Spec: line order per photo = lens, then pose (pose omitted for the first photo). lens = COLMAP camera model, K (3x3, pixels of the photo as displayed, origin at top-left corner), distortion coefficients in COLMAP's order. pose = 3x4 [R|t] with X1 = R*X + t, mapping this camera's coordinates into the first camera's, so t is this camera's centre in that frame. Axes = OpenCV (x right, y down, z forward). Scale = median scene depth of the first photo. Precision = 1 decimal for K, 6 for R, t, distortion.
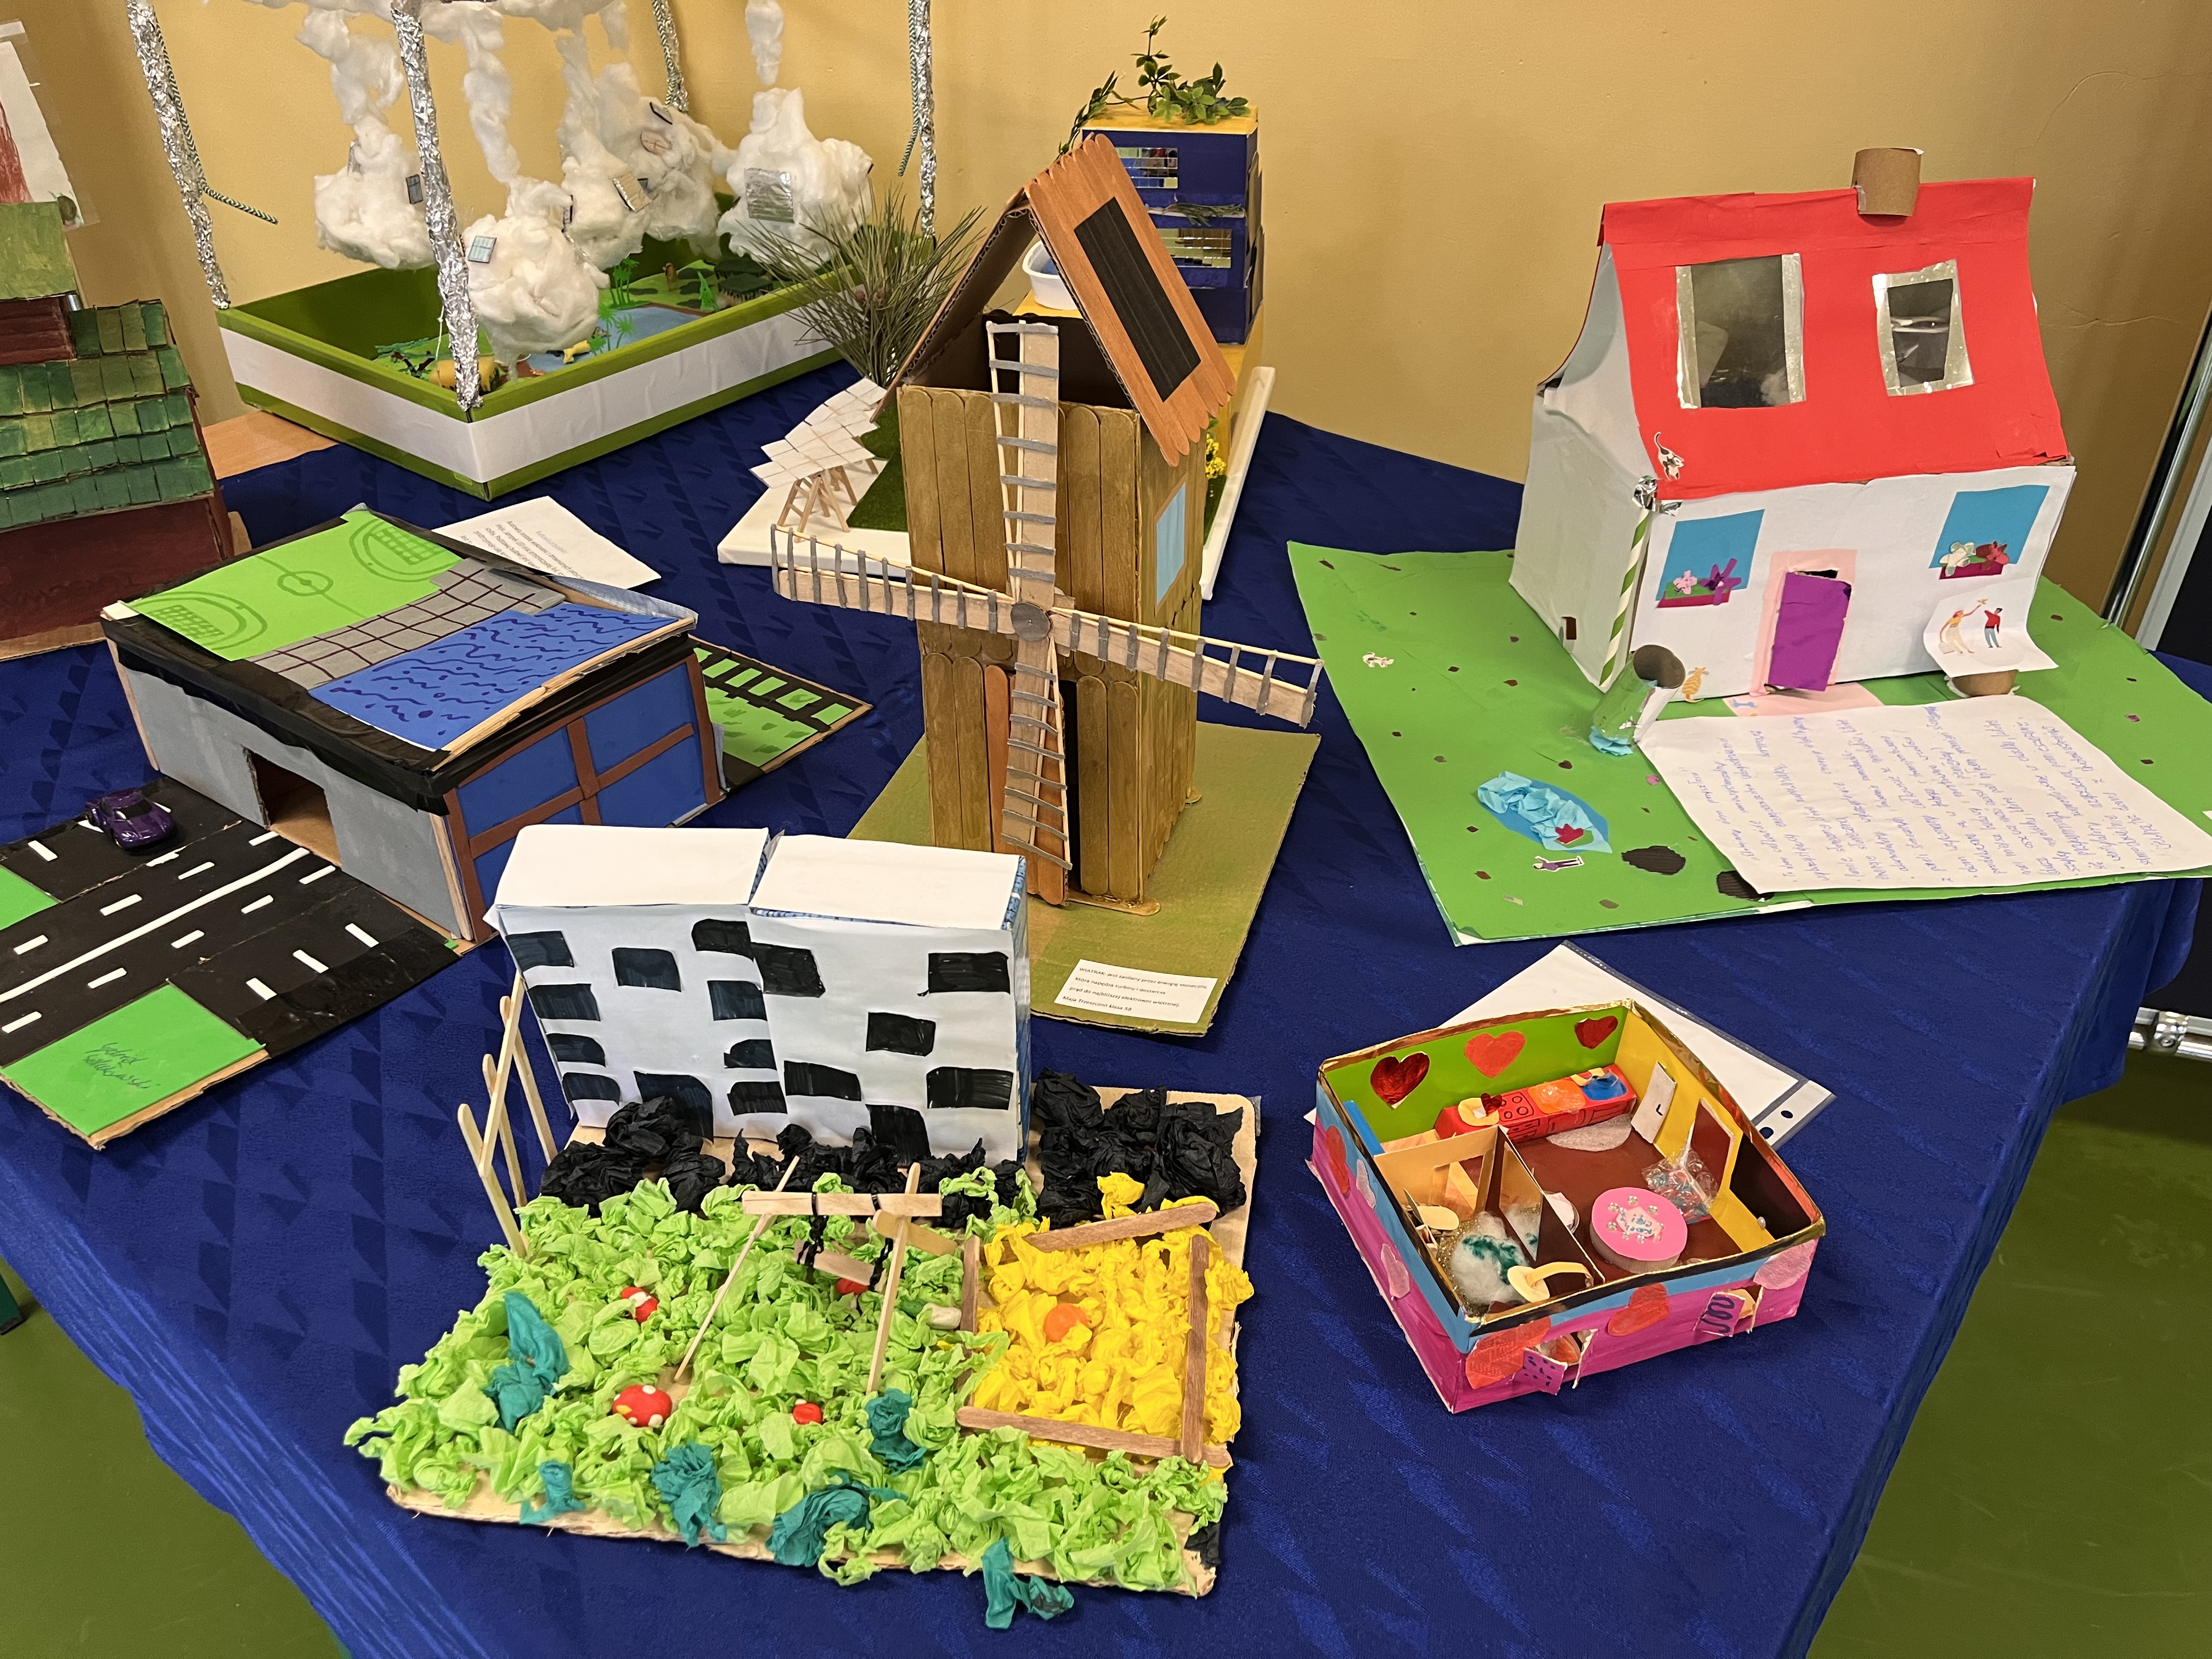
lens RADIAL K [[1683.1, 0, 1118.5], [0, 1683.1, 821.7], [0, 0, 1]] dist [0.031770, 0.002114]
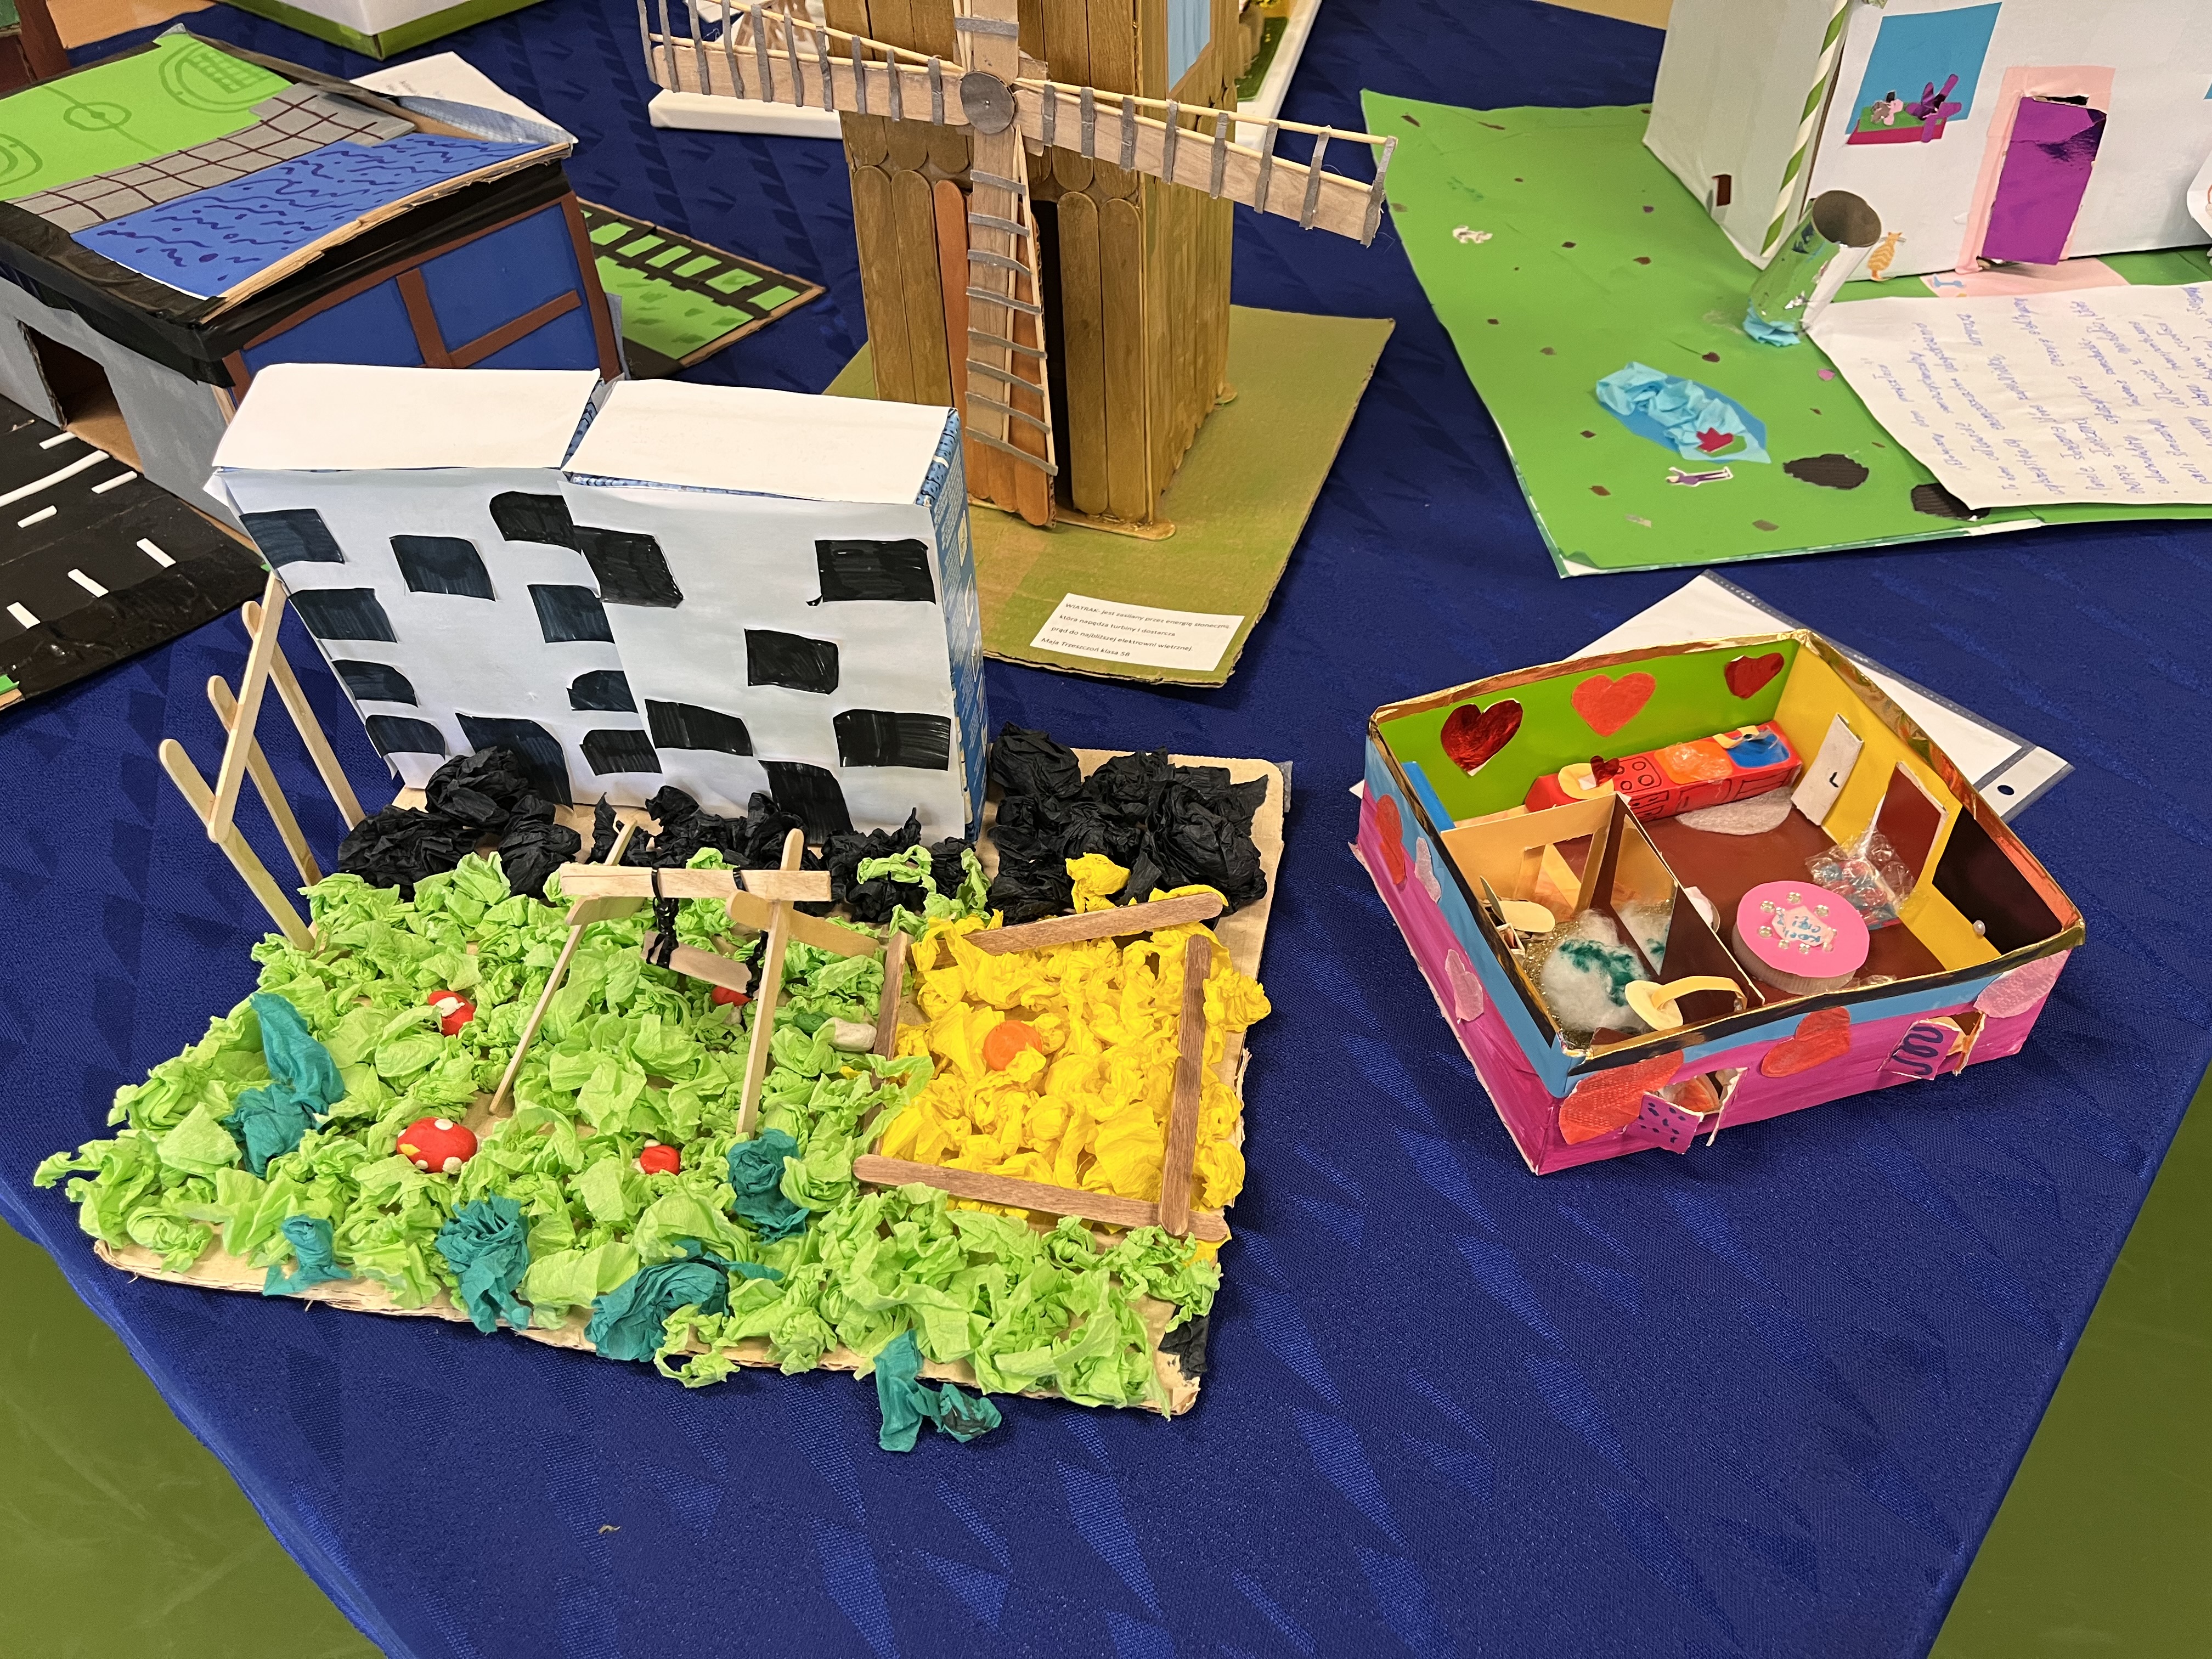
lens RADIAL K [[1674.8, 0, 1112.0], [0, 1674.8, 833.3], [0, 0, 1]] dist [0.069290, -0.099310]
pose [[0.998904, 0.011360, -0.045409, 0.038089], [-0.003593, 0.985848, 0.167603, 0.069543], [0.046671, -0.167256, 0.984808, 0.250856]]
